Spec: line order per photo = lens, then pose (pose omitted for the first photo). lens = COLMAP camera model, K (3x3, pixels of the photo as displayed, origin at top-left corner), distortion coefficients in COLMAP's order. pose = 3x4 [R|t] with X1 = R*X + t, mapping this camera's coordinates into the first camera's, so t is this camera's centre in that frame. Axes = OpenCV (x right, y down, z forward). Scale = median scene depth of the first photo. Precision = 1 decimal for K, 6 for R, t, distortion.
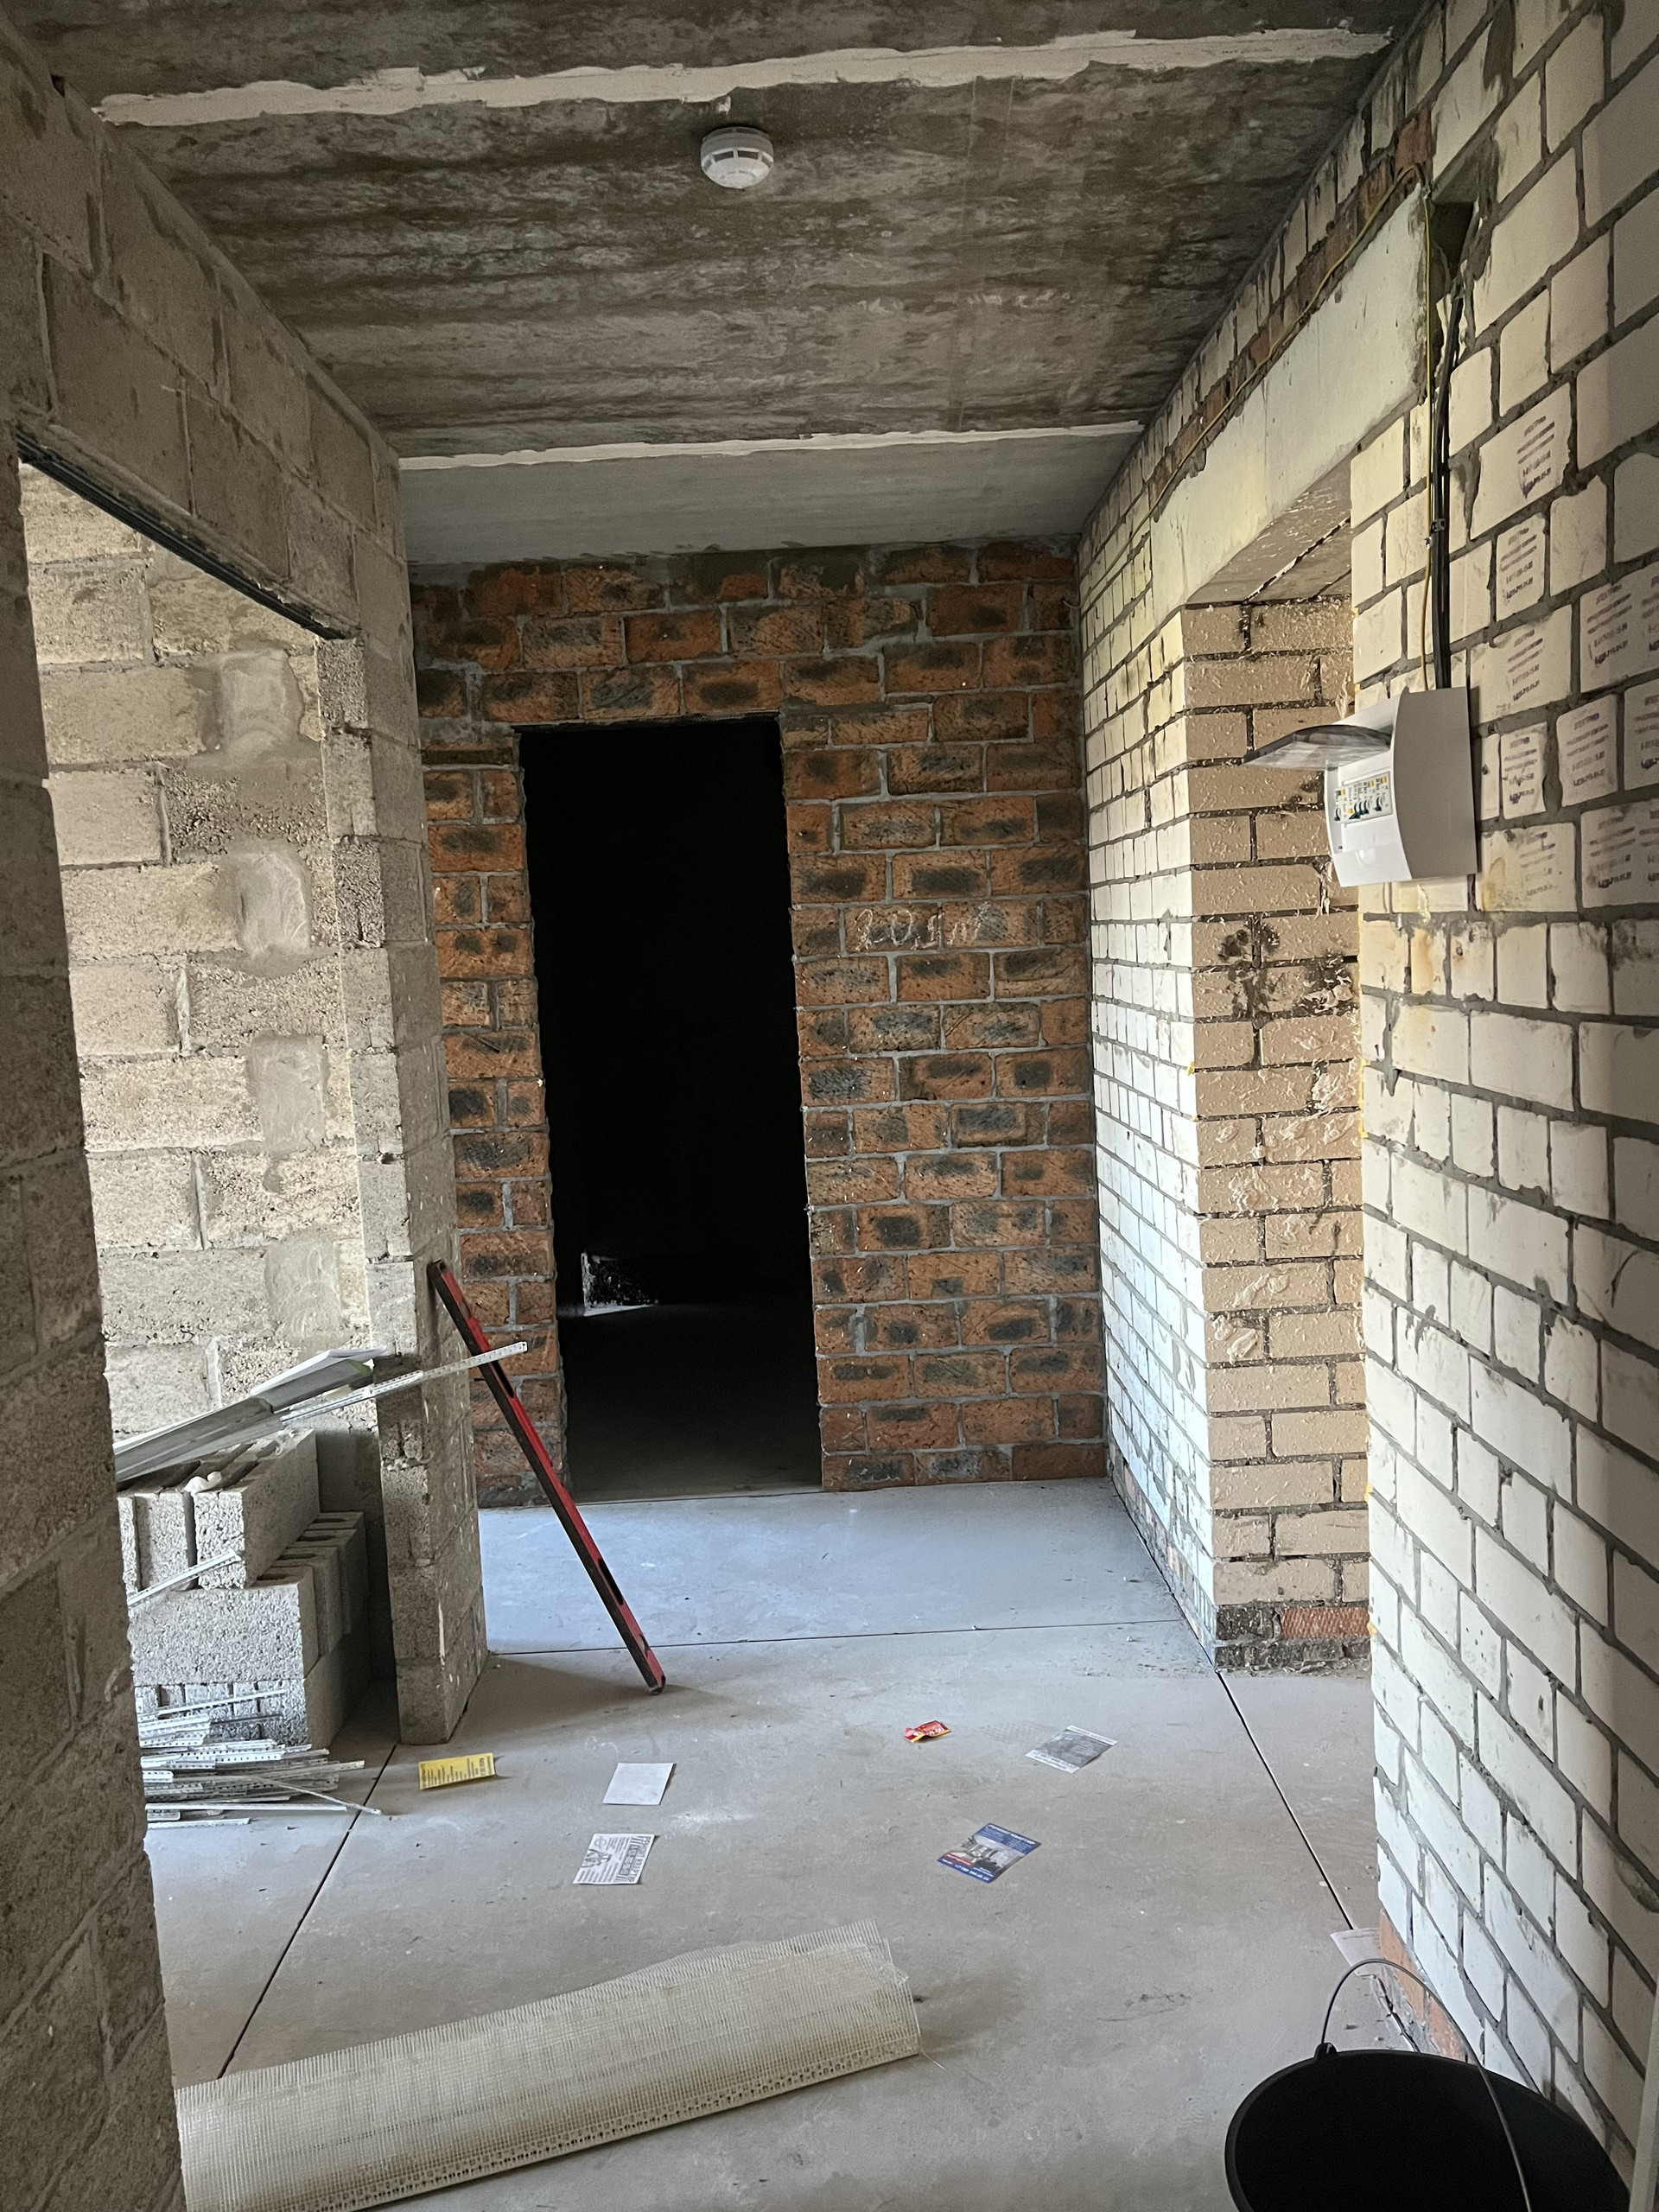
lens RADIAL K [[1675.9, 0, 819.7], [0, 1675.9, 1108.8], [0, 0, 1]] dist [0.008728, 0.002162]
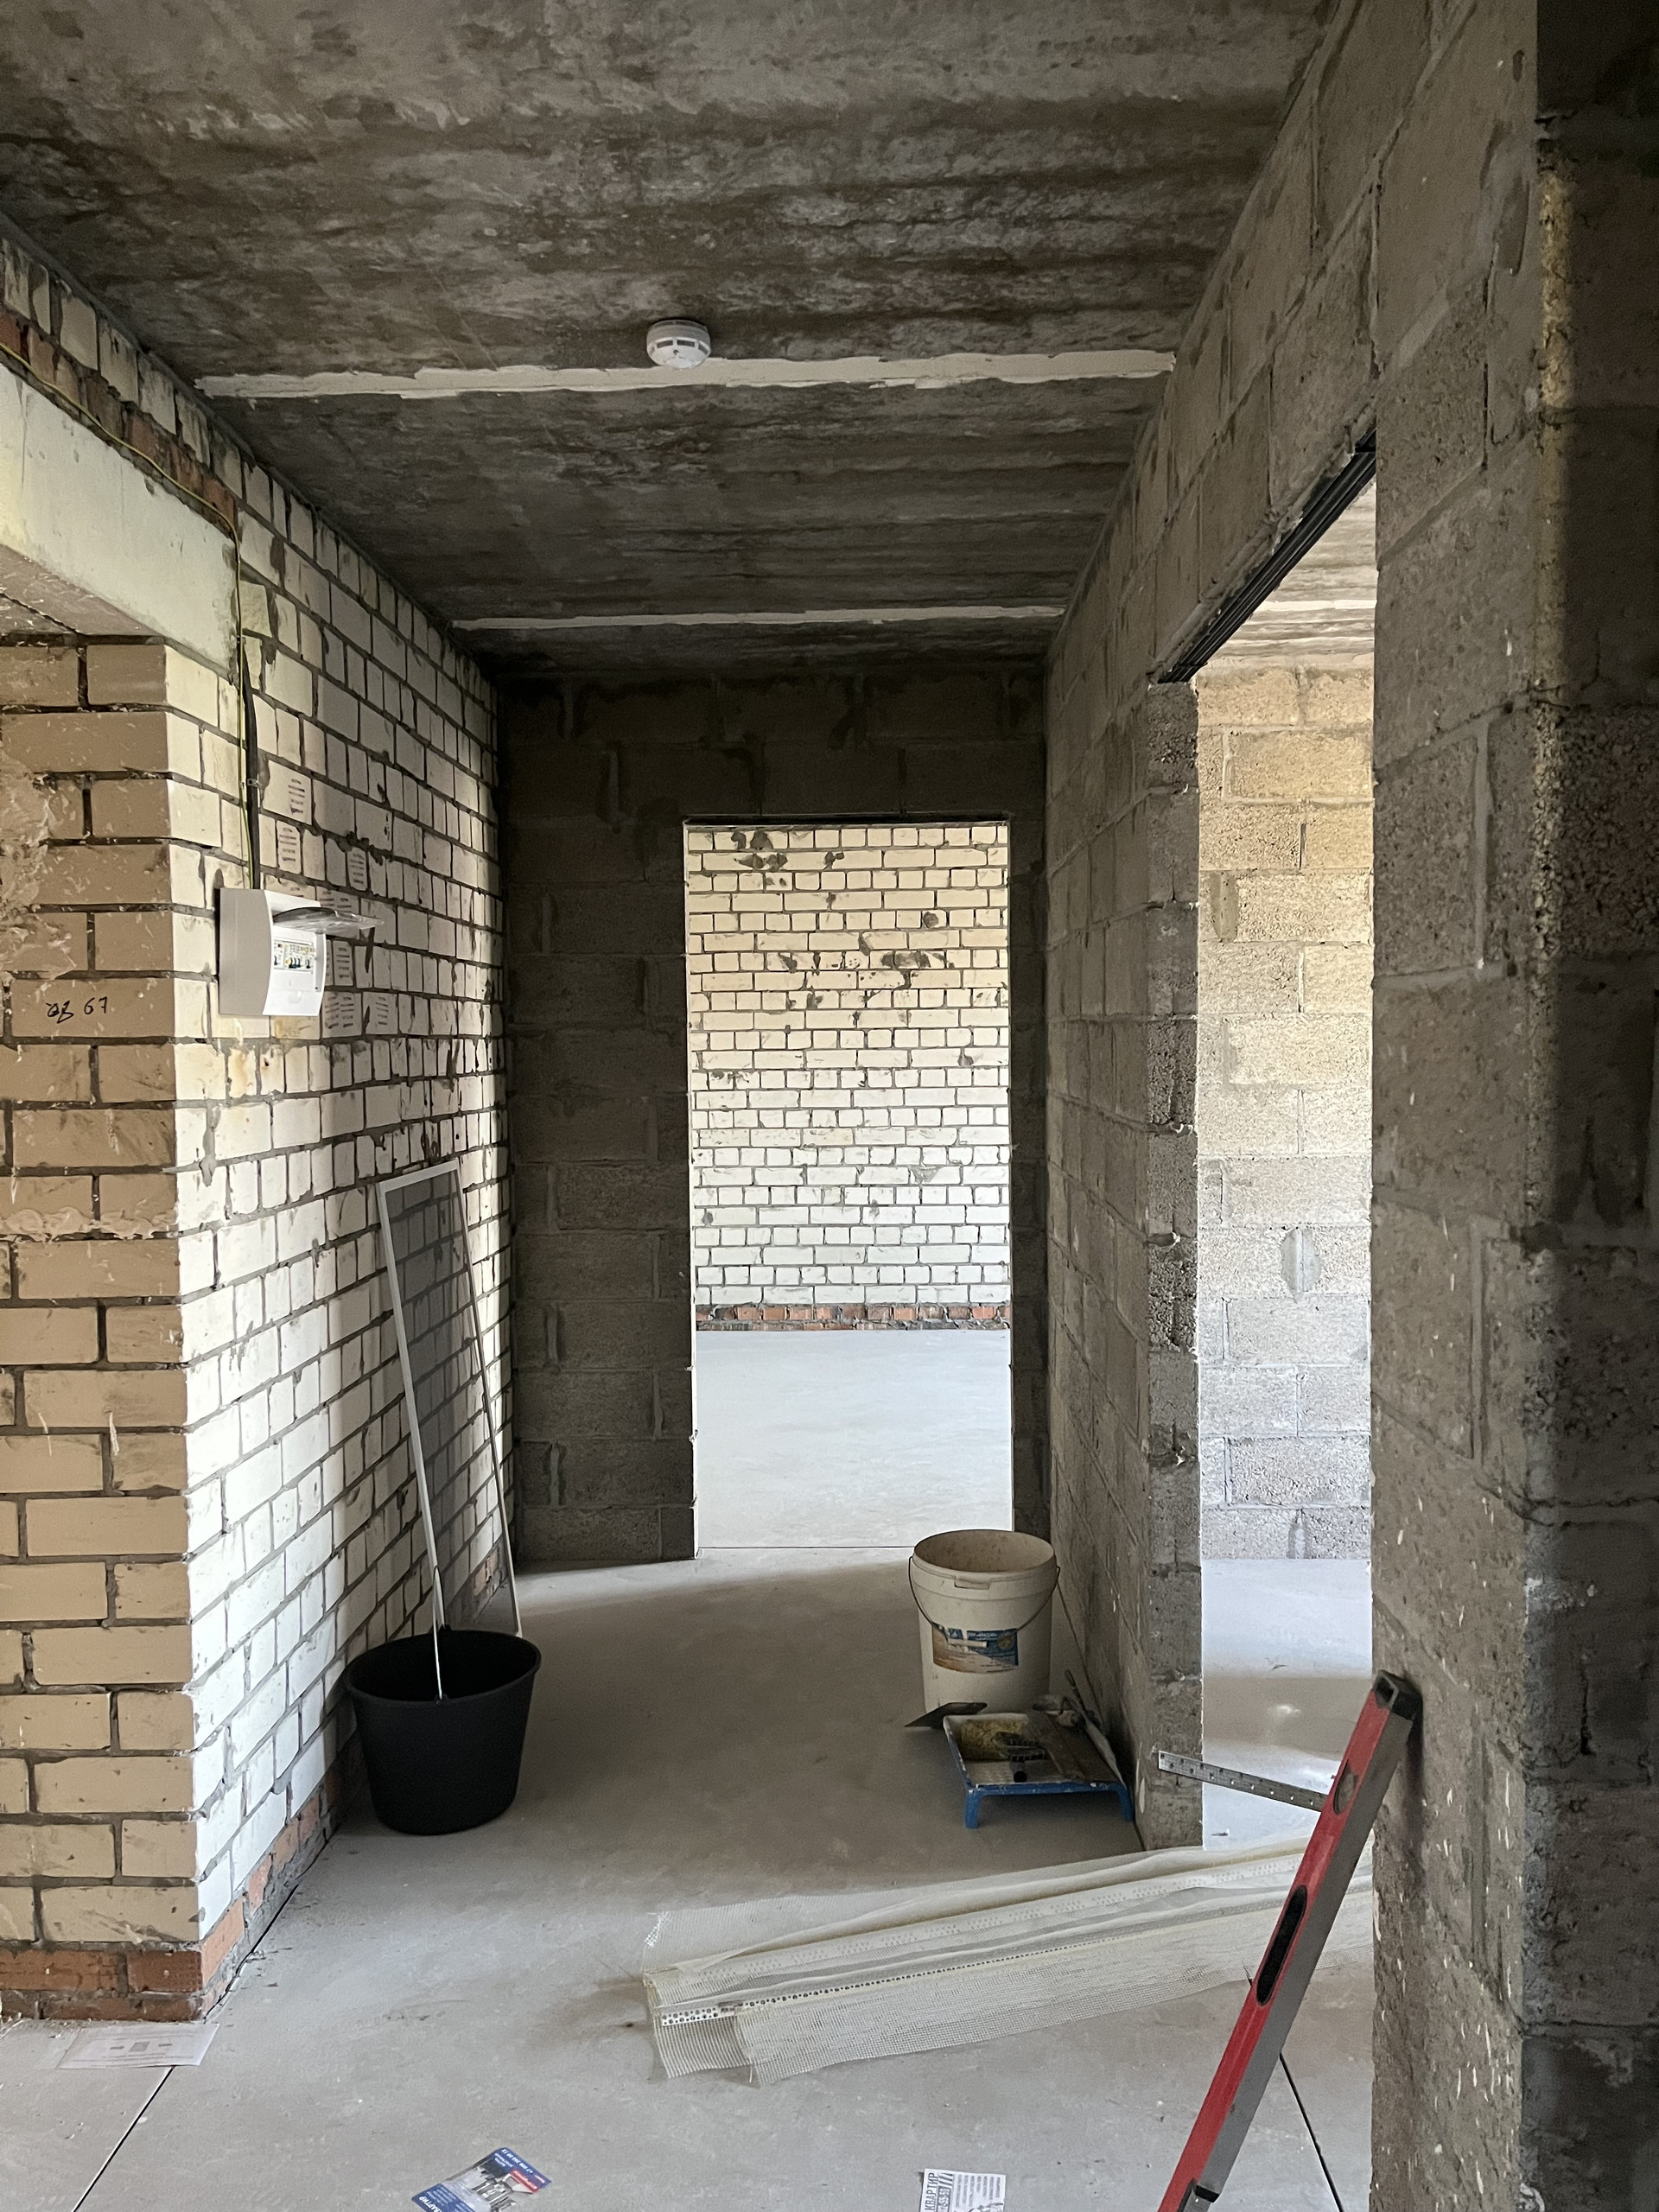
lens RADIAL K [[1675.9, 0, 834.1], [0, 1675.9, 1098.7], [0, 0, 1]] dist [0.008728, 0.002162]
pose [[-0.997646, 0.063768, 0.025229, -0.156268], [0.066695, 0.987822, 0.140569, -0.220735], [-0.015958, 0.141921, -0.989749, 2.282028]]
